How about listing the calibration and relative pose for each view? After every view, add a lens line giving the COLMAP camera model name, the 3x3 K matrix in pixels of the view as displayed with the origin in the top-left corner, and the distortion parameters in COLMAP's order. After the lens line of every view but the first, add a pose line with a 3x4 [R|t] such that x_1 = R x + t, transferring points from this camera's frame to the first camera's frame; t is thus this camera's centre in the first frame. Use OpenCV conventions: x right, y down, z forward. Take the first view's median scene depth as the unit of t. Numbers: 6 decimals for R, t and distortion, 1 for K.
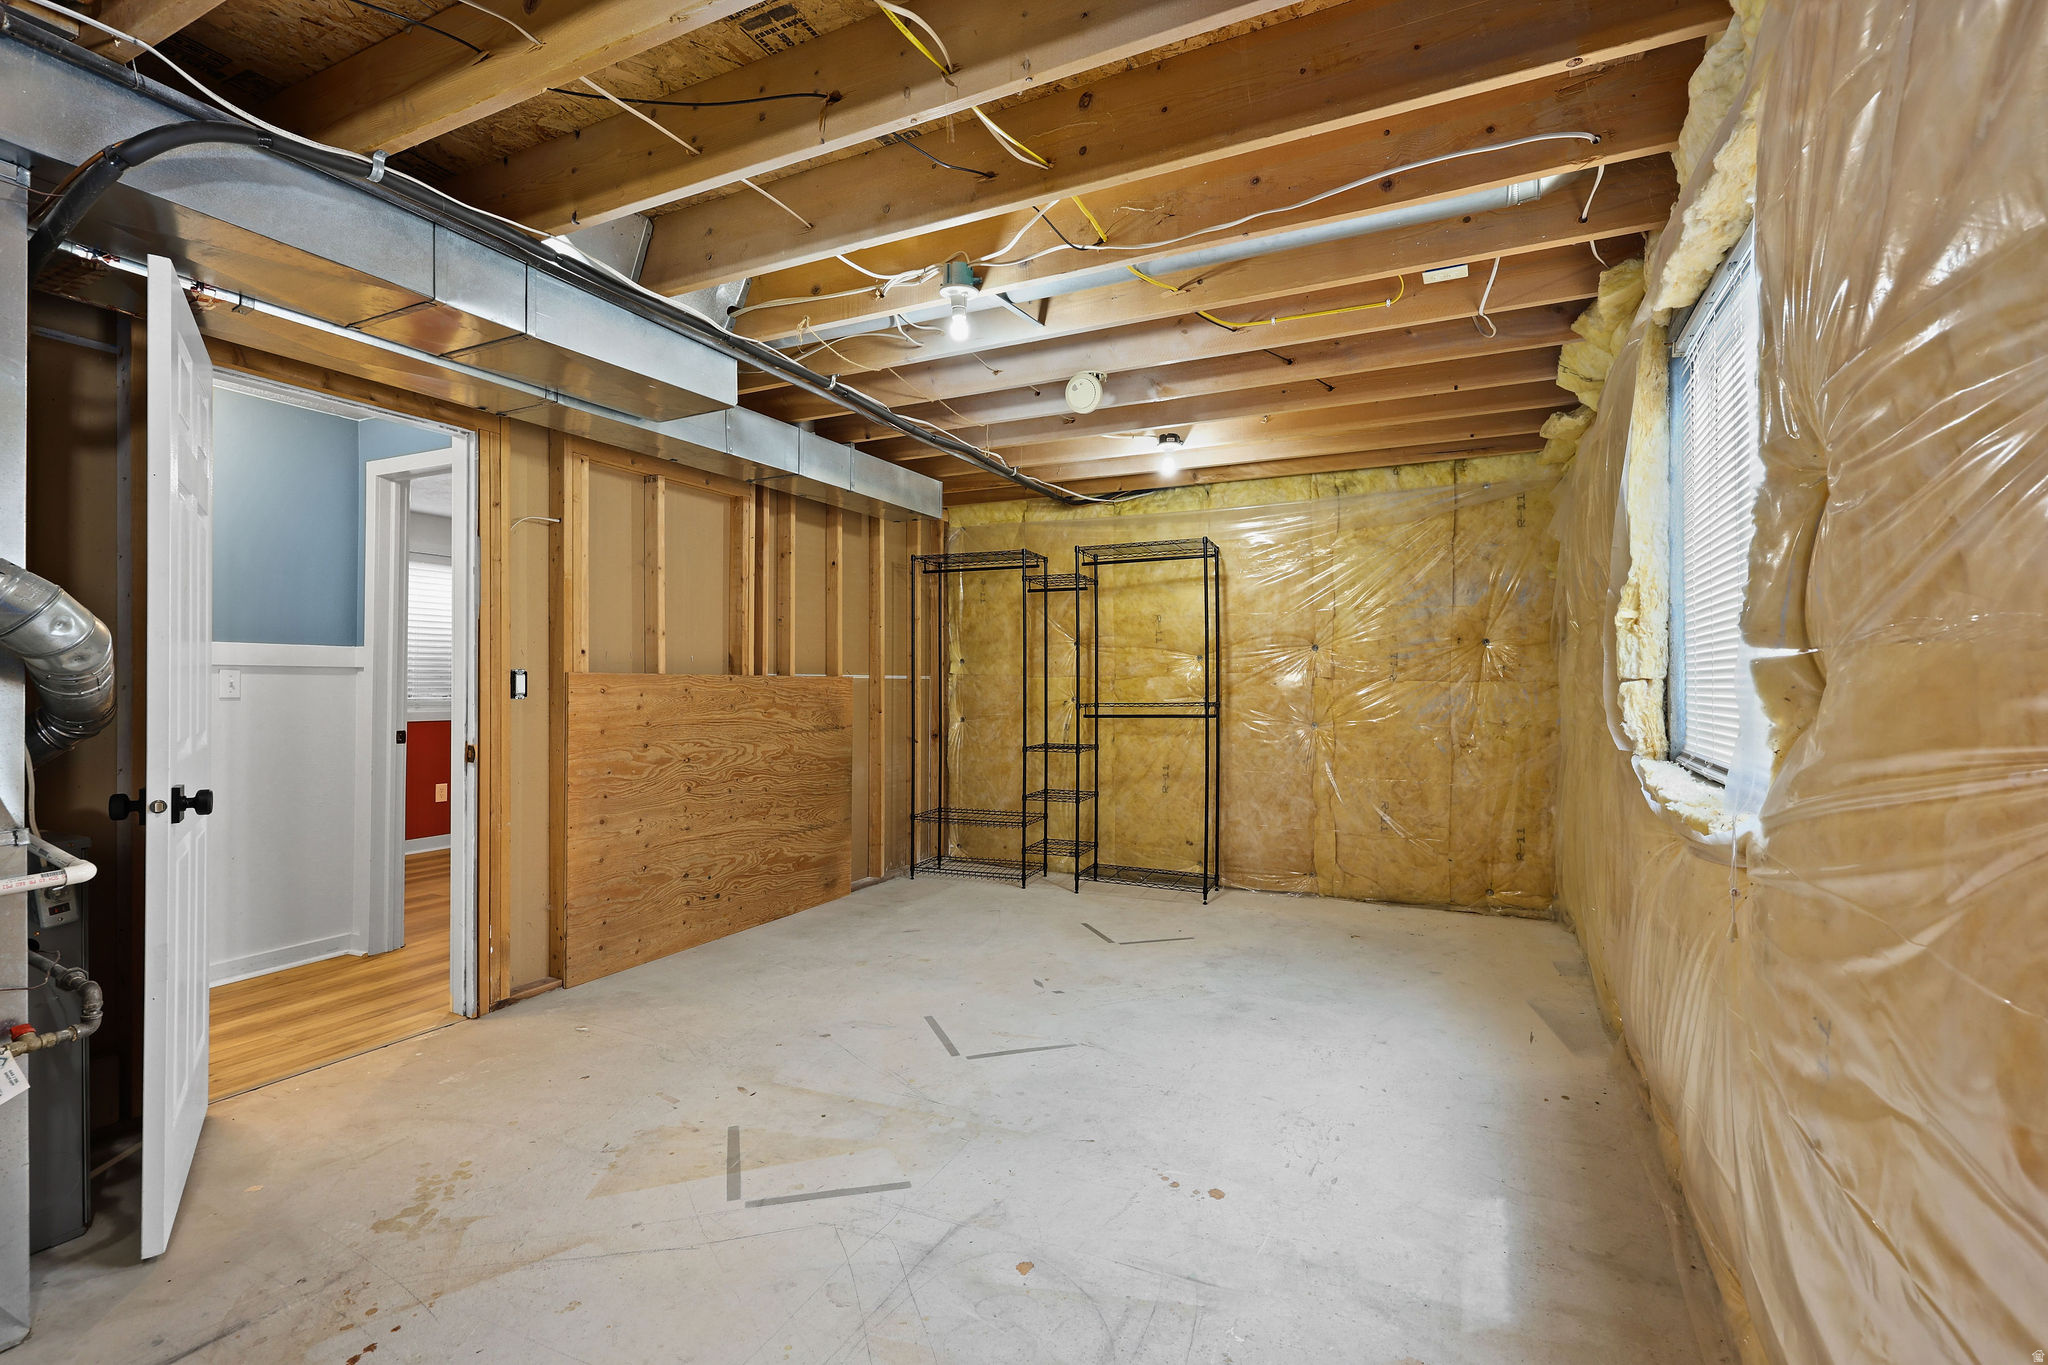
lens RADIAL K [[925.1, 0, 1021.6], [0, 925.1, 680.6], [0, 0, 1]] dist [-0.000473, 0.000304]
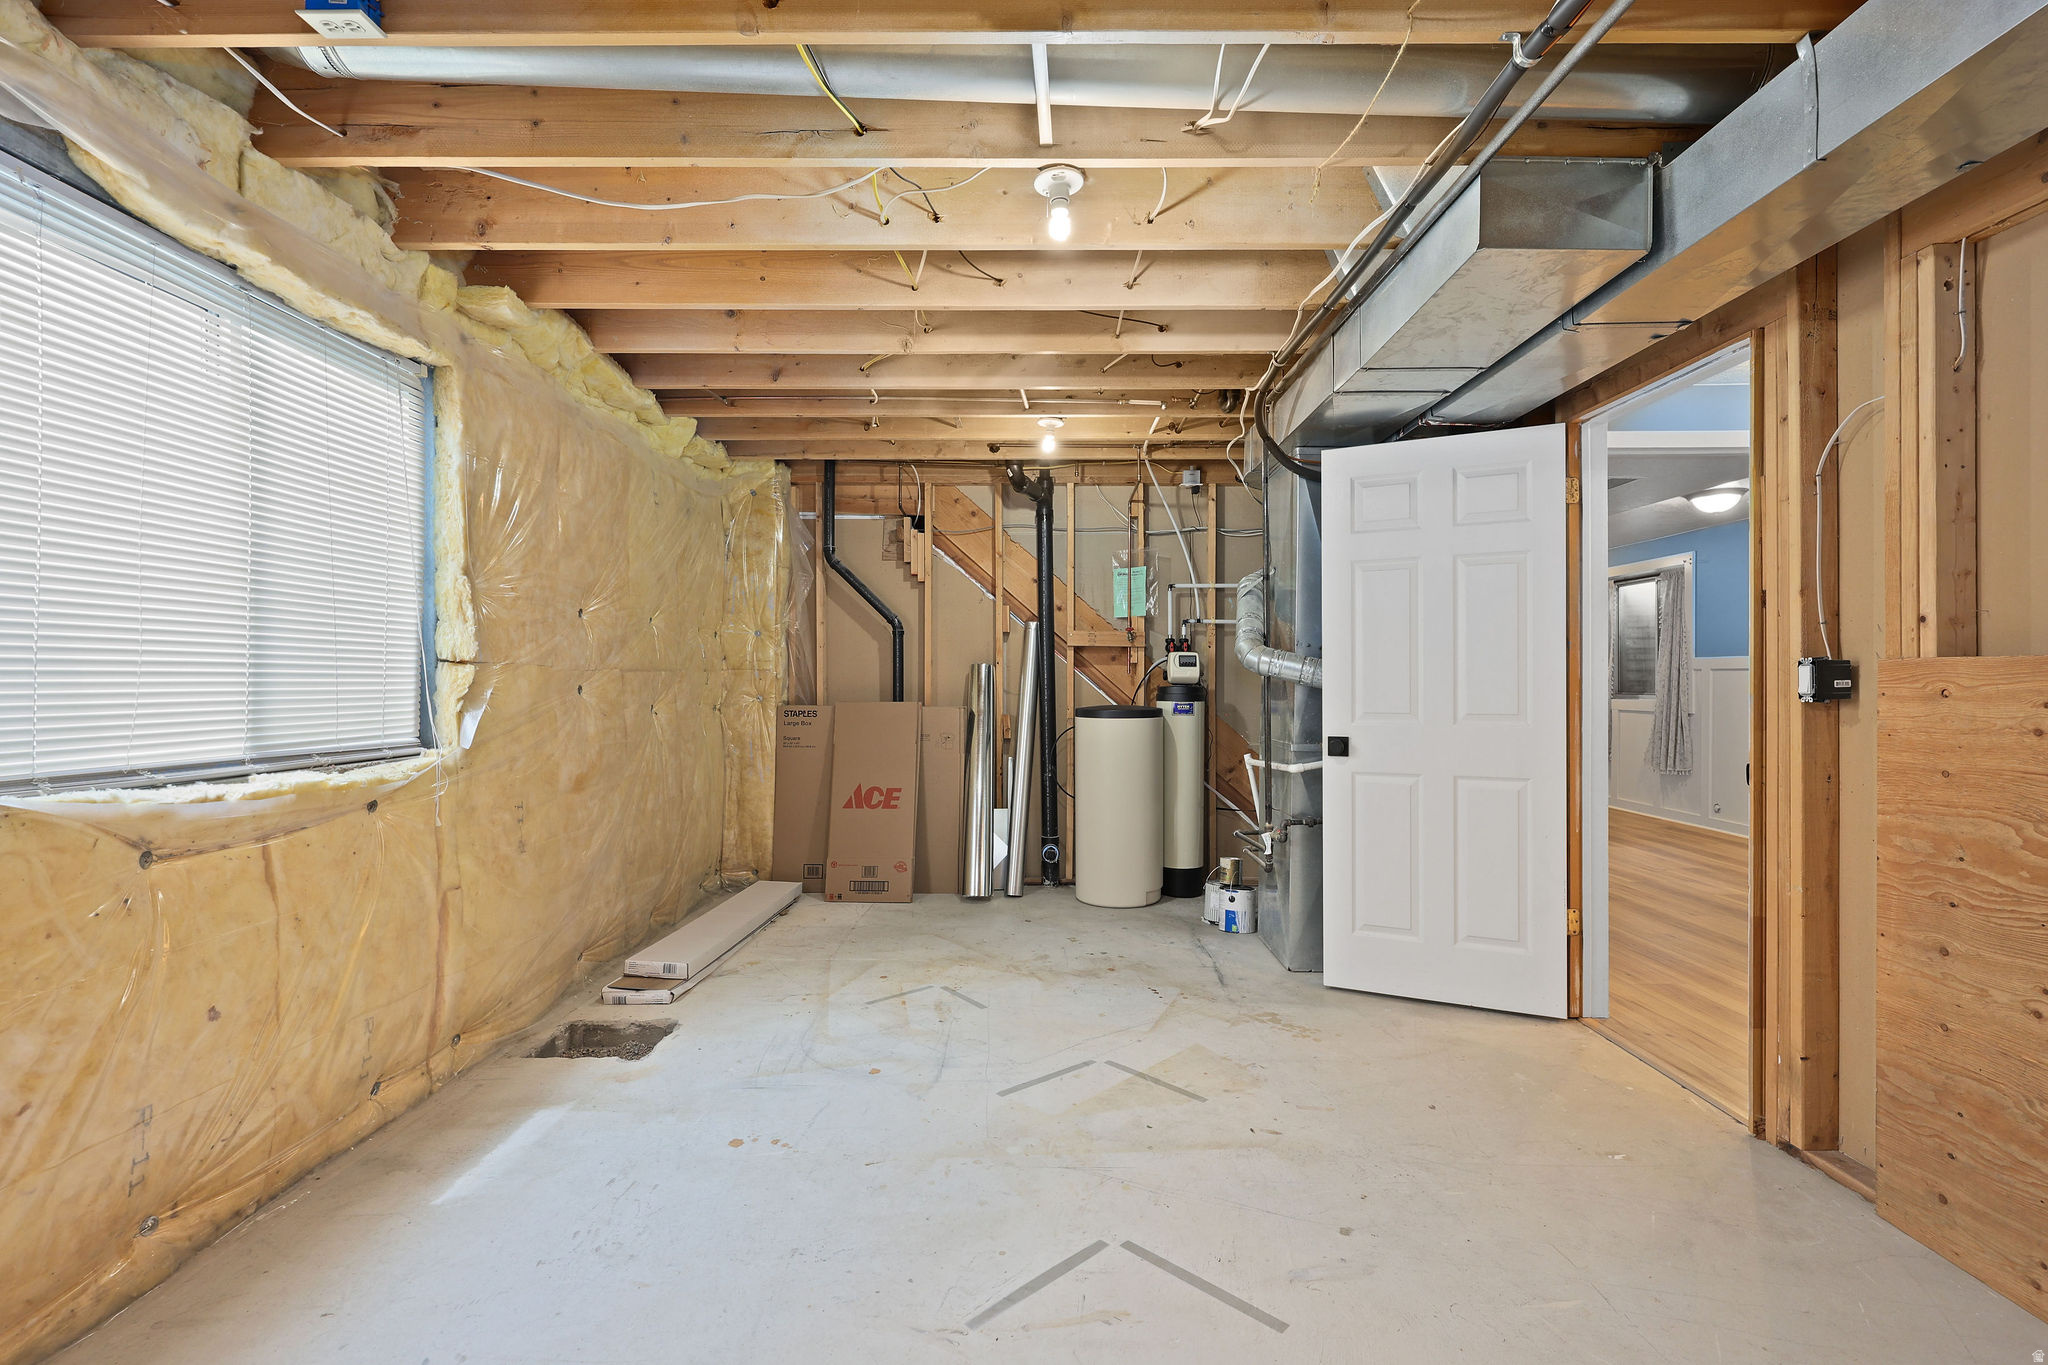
lens RADIAL K [[925.1, 0, 1023.6], [0, 925.1, 685.1], [0, 0, 1]] dist [-0.000473, 0.000304]
pose [[-0.898972, -0.000112, -0.438005, 0.362609], [-0.000152, 1.000000, 0.000056, 0.011218], [0.438005, 0.000117, -0.898972, 2.012506]]
